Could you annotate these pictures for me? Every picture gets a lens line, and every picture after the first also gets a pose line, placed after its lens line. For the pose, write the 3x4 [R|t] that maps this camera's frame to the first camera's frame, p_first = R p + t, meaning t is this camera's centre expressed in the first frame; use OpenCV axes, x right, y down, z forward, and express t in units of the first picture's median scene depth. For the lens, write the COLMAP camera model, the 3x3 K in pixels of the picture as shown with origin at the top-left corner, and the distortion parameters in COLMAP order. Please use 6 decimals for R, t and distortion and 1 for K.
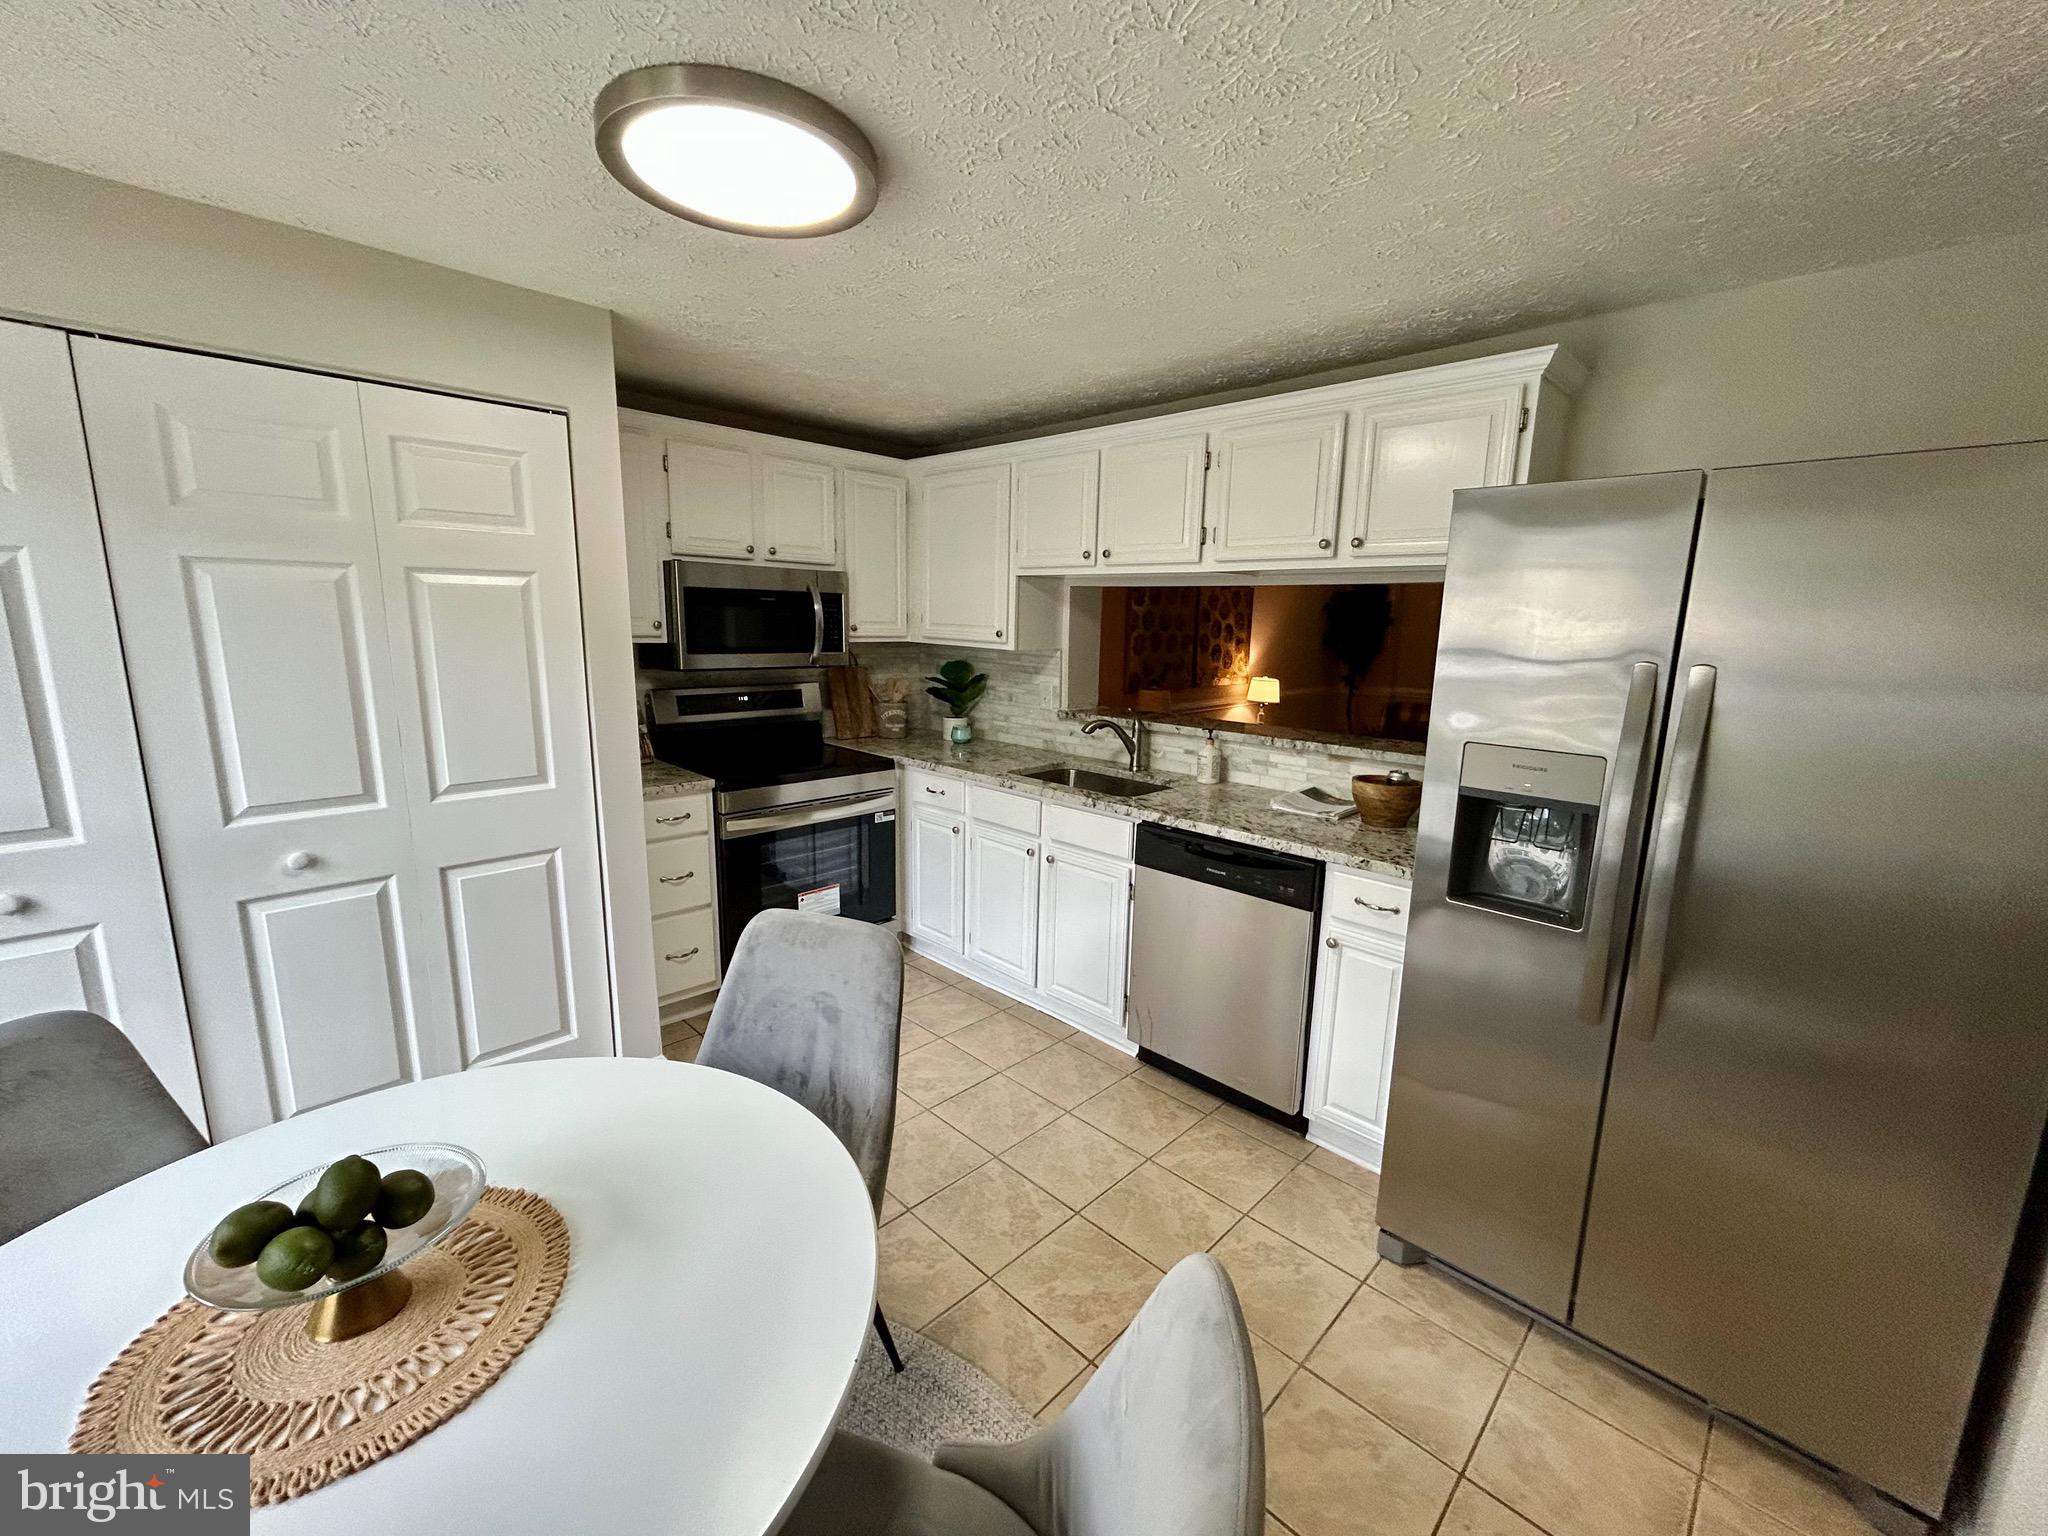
lens RADIAL K [[824.3, 0, 1040.9], [0, 824.3, 771.6], [0, 0, 1]] dist [-0.002614, 0.000793]
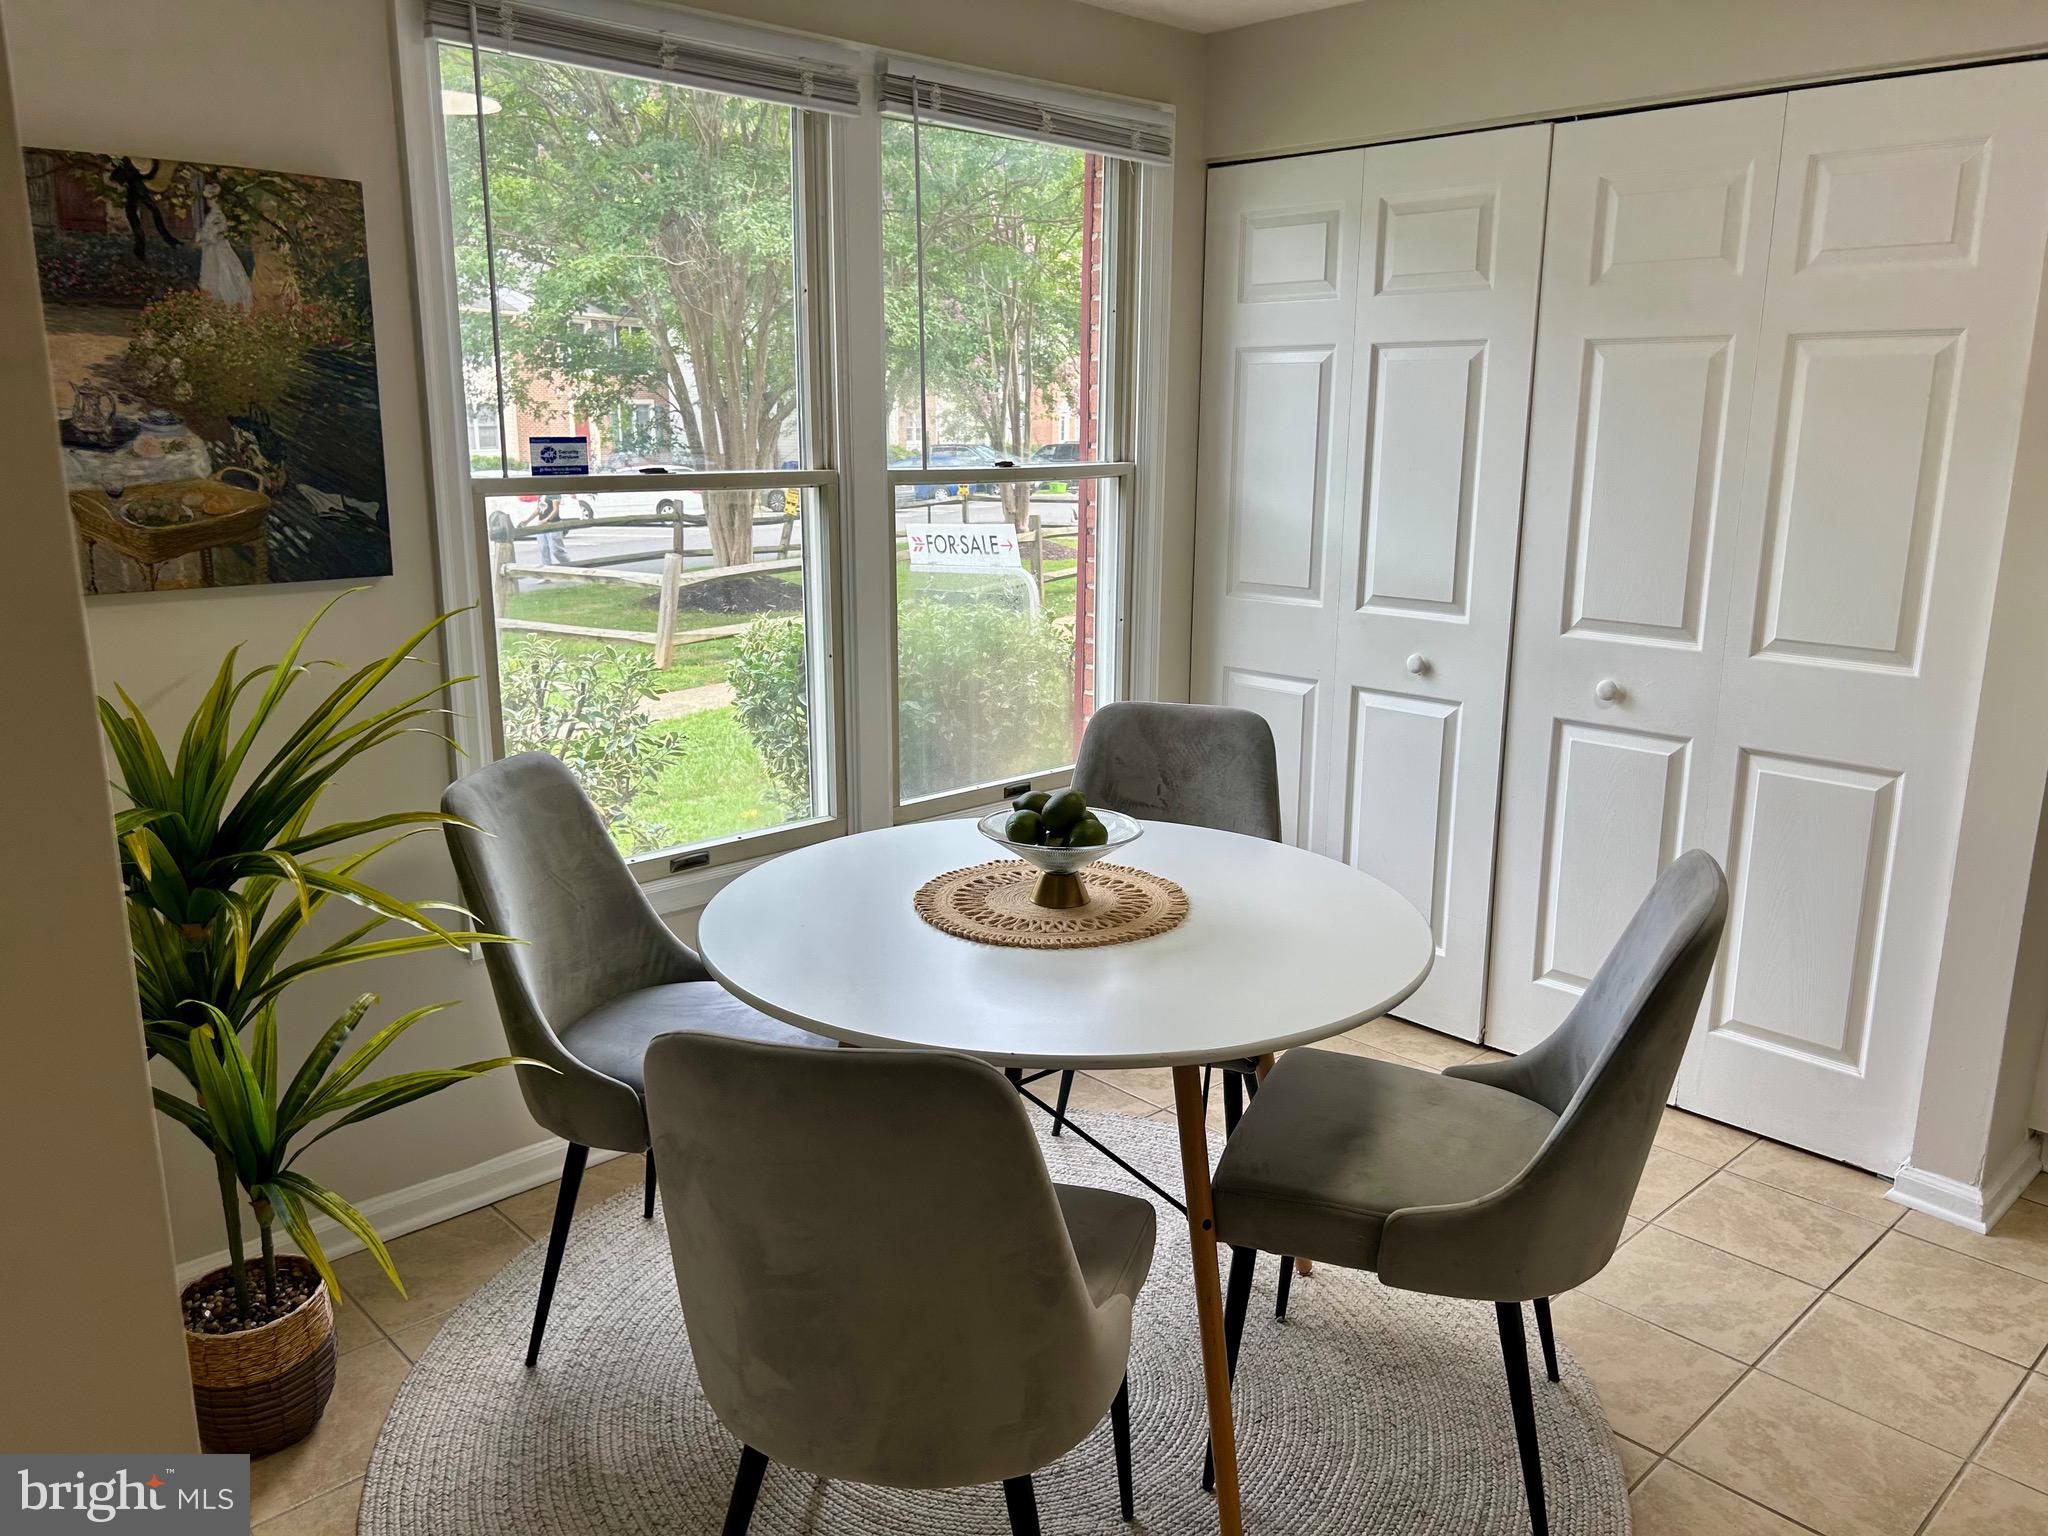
lens RADIAL K [[1546.2, 0, 1011.6], [0, 1546.2, 777.3], [0, 0, 1]] dist [0.053105, -0.061082]
pose [[-0.036879, 0.217055, -0.975463, 0.619193], [-0.191396, 0.956522, 0.220076, -0.036782], [0.980820, 0.194816, 0.006268, 0.329648]]
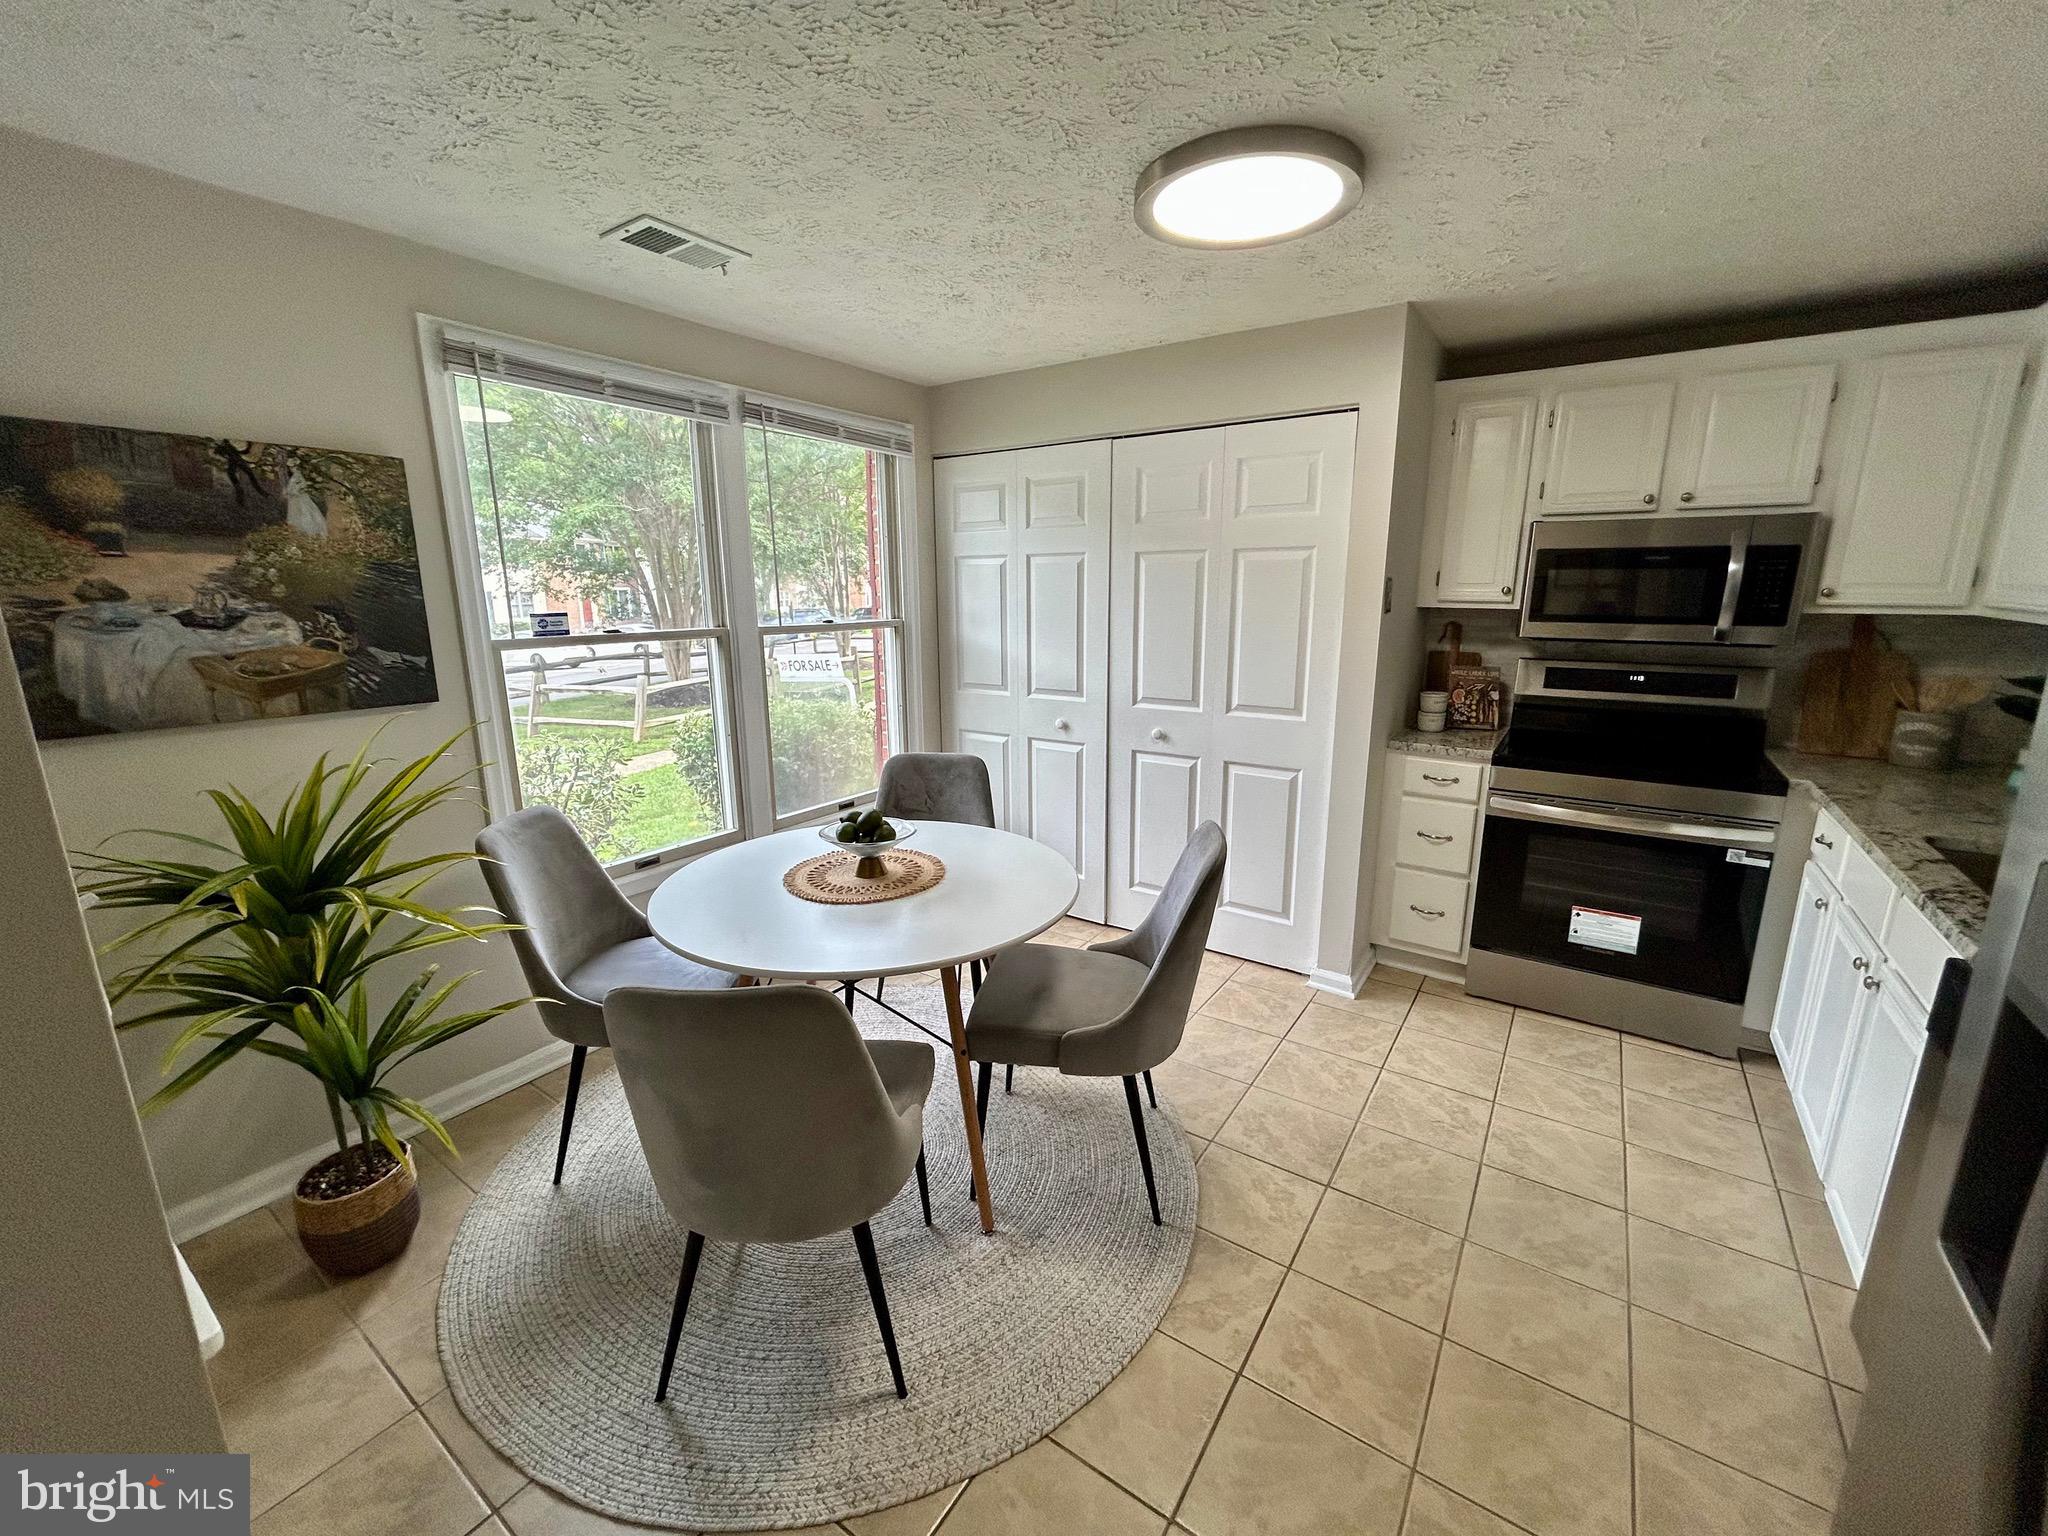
lens RADIAL K [[824.3, 0, 1013.2], [0, 824.3, 763.8], [0, 0, 1]] dist [-0.002614, 0.000793]
pose [[0.163956, 0.191540, -0.967694, 0.556915], [-0.173996, 0.971204, 0.162755, -0.043309], [0.971002, 0.141690, 0.192562, 0.341986]]
